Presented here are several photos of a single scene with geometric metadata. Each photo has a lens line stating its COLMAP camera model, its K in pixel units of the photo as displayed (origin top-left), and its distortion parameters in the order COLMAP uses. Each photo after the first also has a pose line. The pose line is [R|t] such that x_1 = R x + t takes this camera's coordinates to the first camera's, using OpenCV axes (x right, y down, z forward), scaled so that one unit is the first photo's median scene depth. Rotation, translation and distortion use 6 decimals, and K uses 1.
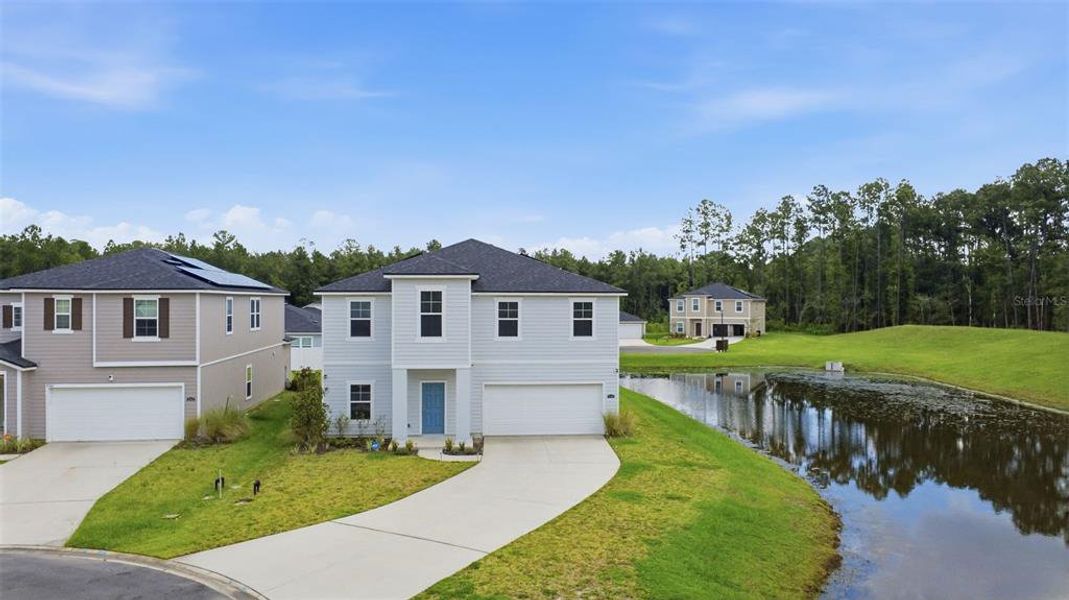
lens RADIAL K [[779.5, 0, 535.3], [0, 779.5, 303.3], [0, 0, 1]] dist [-0.003802, -0.002148]
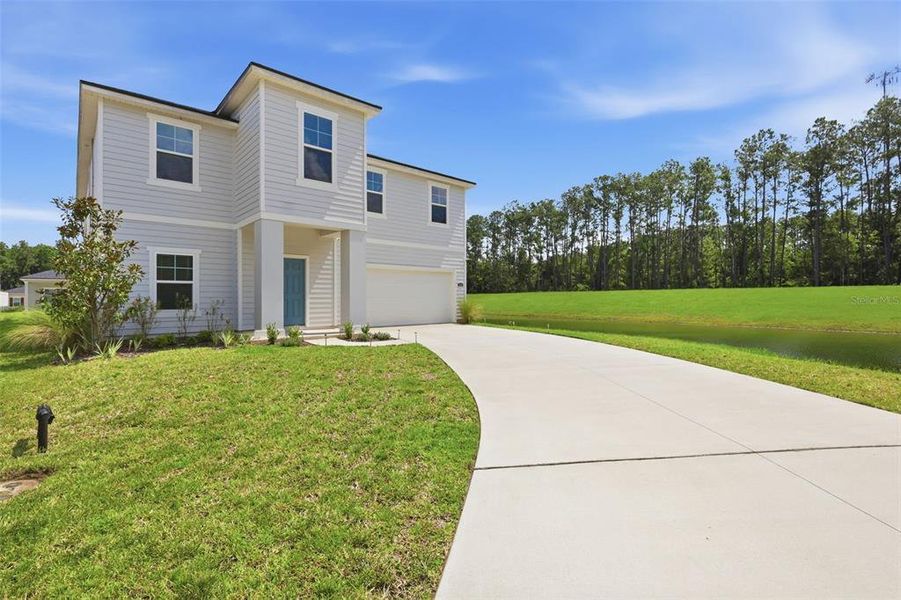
lens RADIAL K [[420.0, 0, 451.0], [0, 420.0, 295.4], [0, 0, 1]] dist [-0.002887, 0.001825]
pose [[0.798557, 0.000287, 0.601919, -0.244378], [0.007454, 0.999918, -0.010366, 0.139181], [-0.601873, 0.012765, 0.798490, 0.571601]]
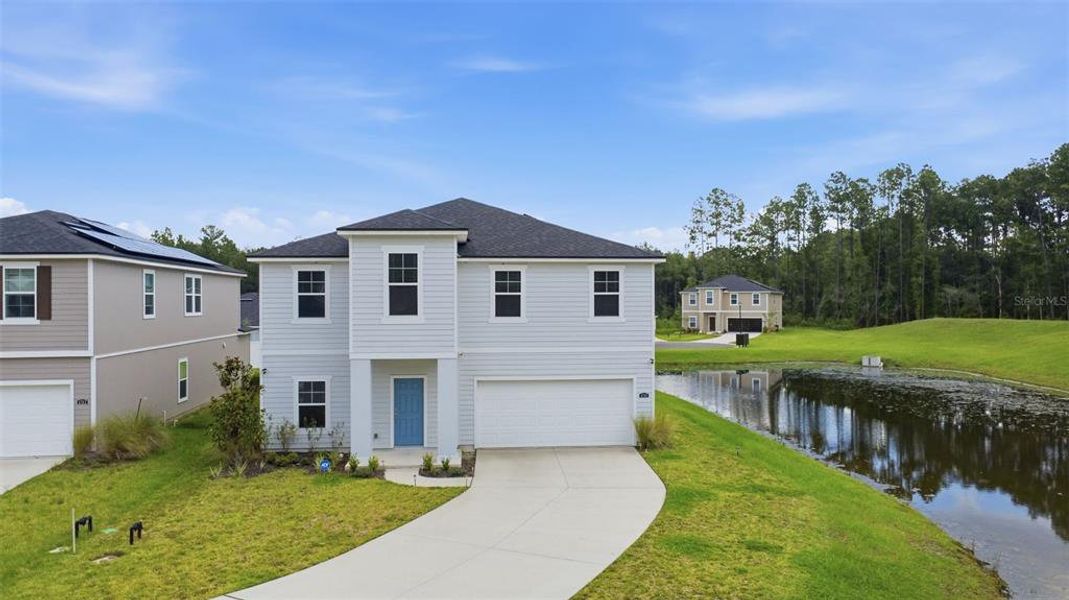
lens RADIAL K [[779.5, 0, 534.7], [0, 779.5, 299.7], [0, 0, 1]] dist [-0.003802, -0.002148]
pose [[0.999980, -0.005688, -0.002734, -0.006815], [0.005674, 0.999972, -0.004842, 0.029623], [0.002761, 0.004826, 0.999985, 0.242608]]
